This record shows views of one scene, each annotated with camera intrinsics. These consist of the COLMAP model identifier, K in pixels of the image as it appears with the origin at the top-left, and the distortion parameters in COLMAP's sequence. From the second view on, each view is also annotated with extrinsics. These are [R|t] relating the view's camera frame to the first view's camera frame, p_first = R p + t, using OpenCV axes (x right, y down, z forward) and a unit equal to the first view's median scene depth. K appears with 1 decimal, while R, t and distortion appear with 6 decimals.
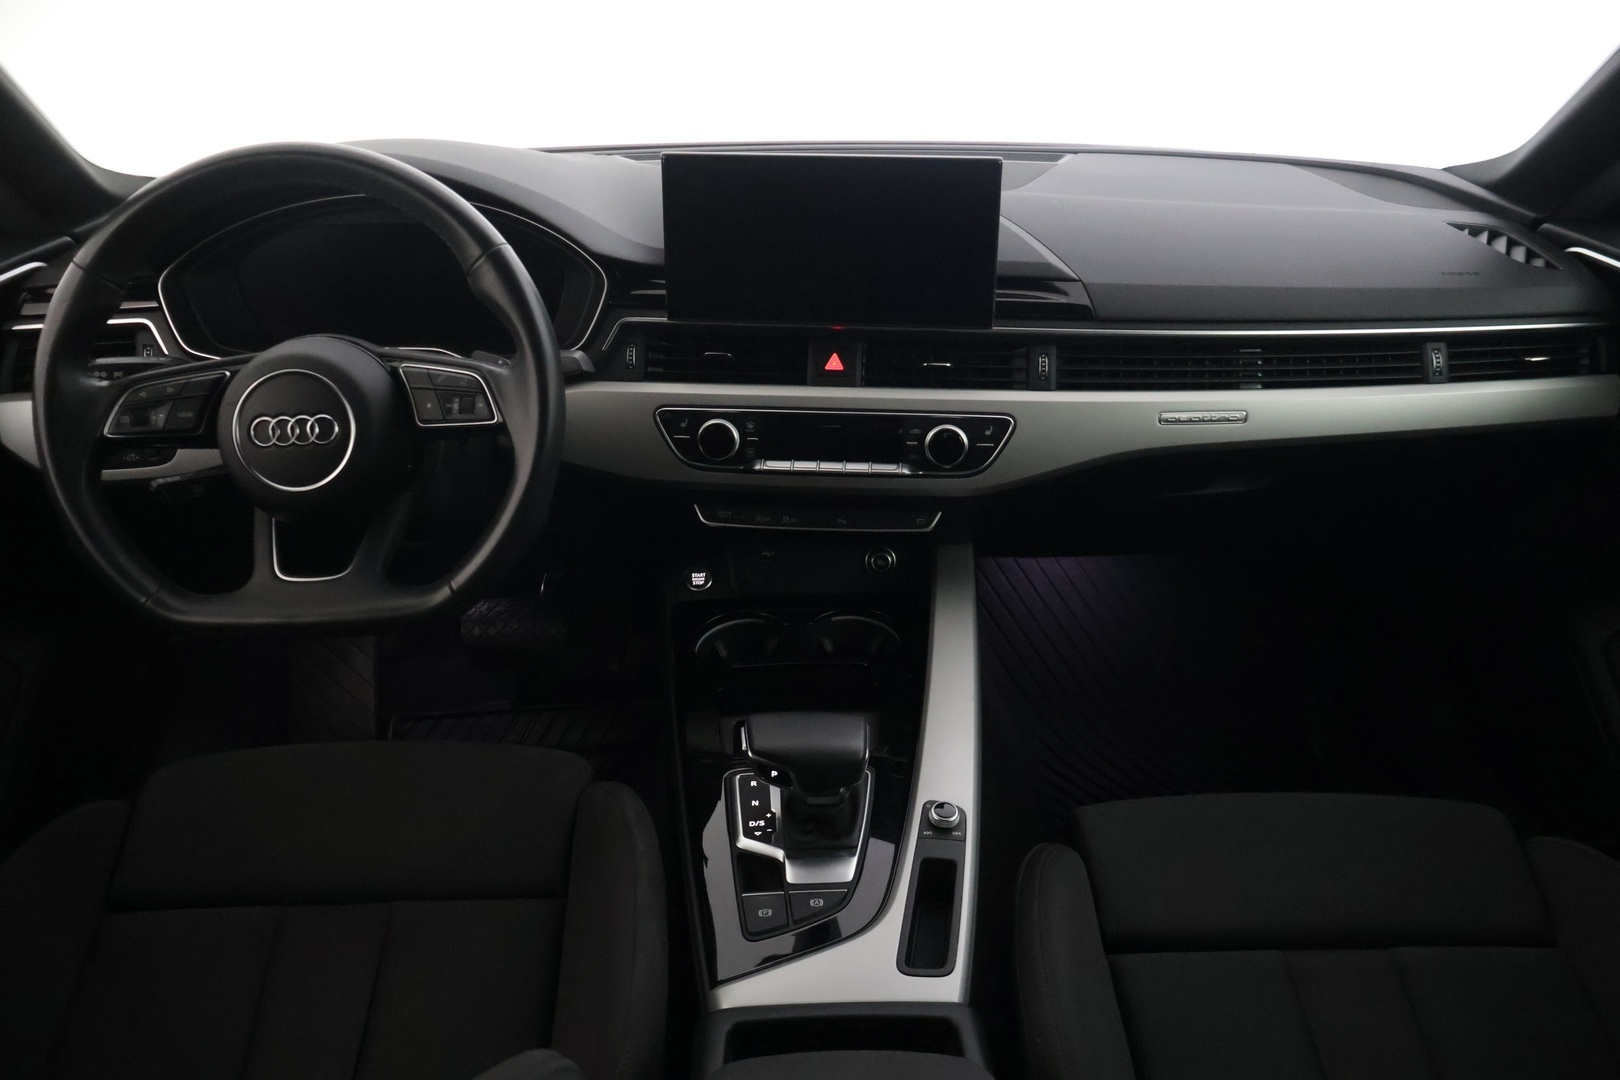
lens RADIAL K [[1317.0, 0, 807.8], [0, 1317.0, 541.0], [0, 0, 1]] dist [0.006037, 0.007853]
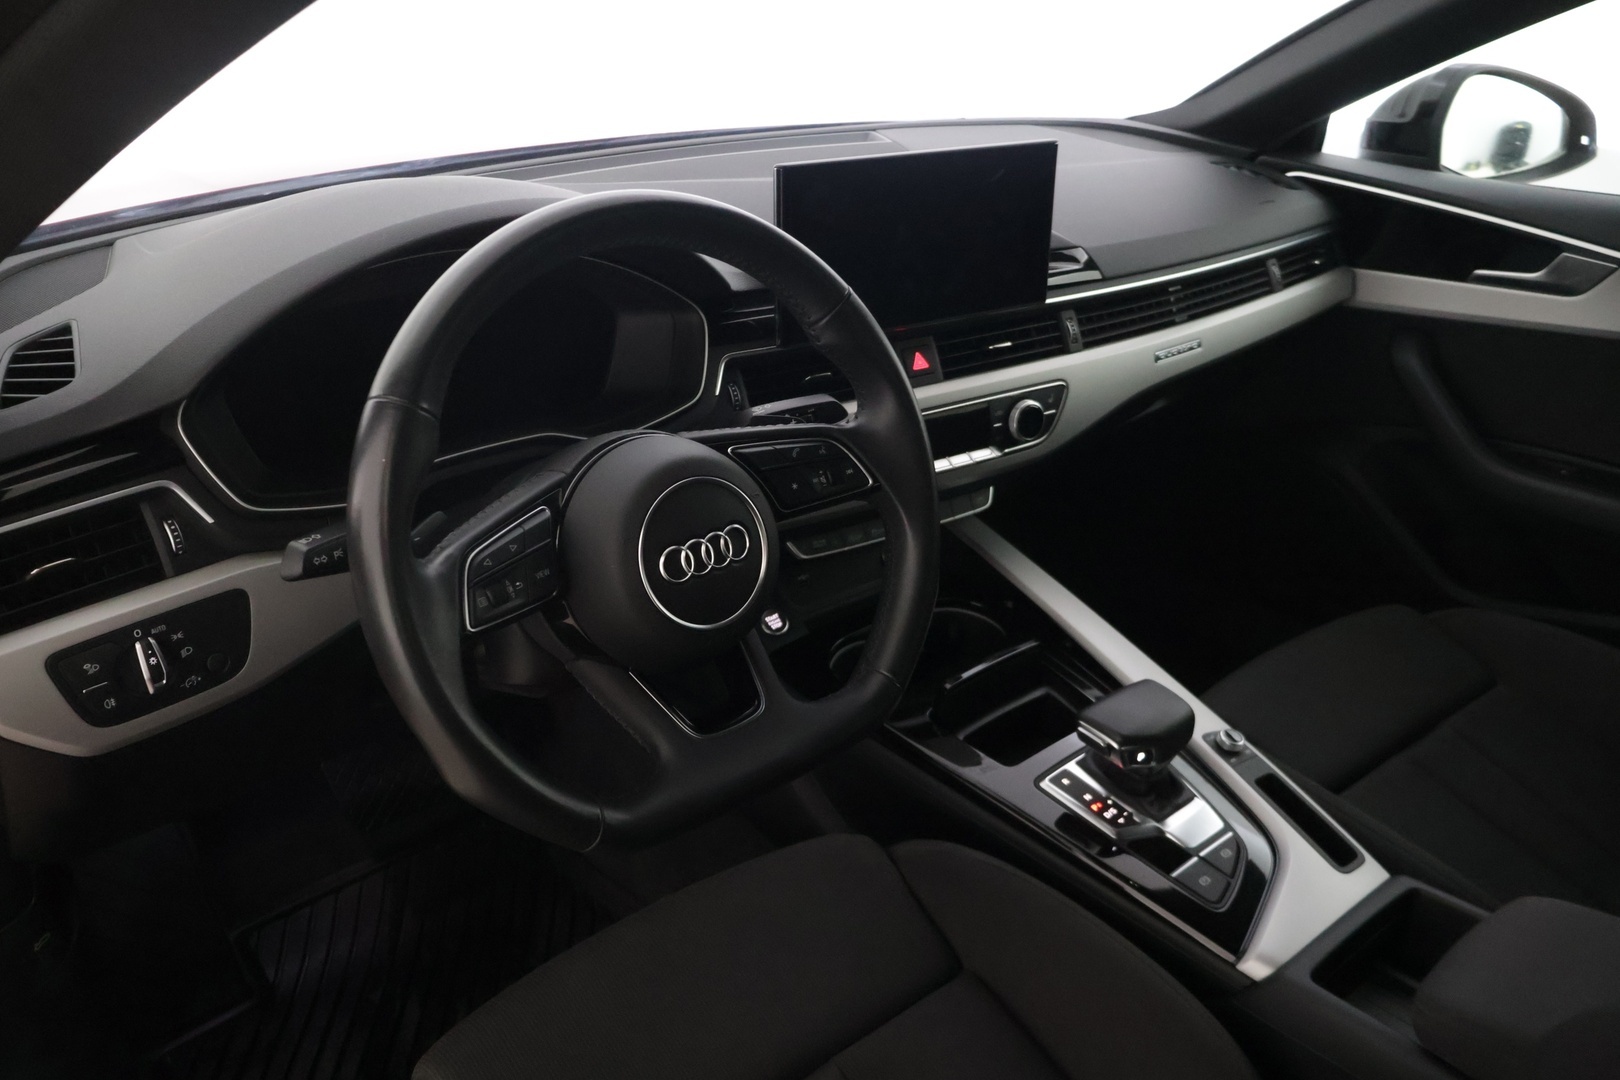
lens RADIAL K [[1317.0, 0, 809.1], [0, 1317.0, 539.3], [0, 0, 1]] dist [0.006037, 0.007853]
pose [[0.781506, -0.255835, 0.569031, -0.636691], [0.243189, 0.964832, 0.099791, -0.125597], [-0.574549, 0.060394, 0.816239, 0.254146]]
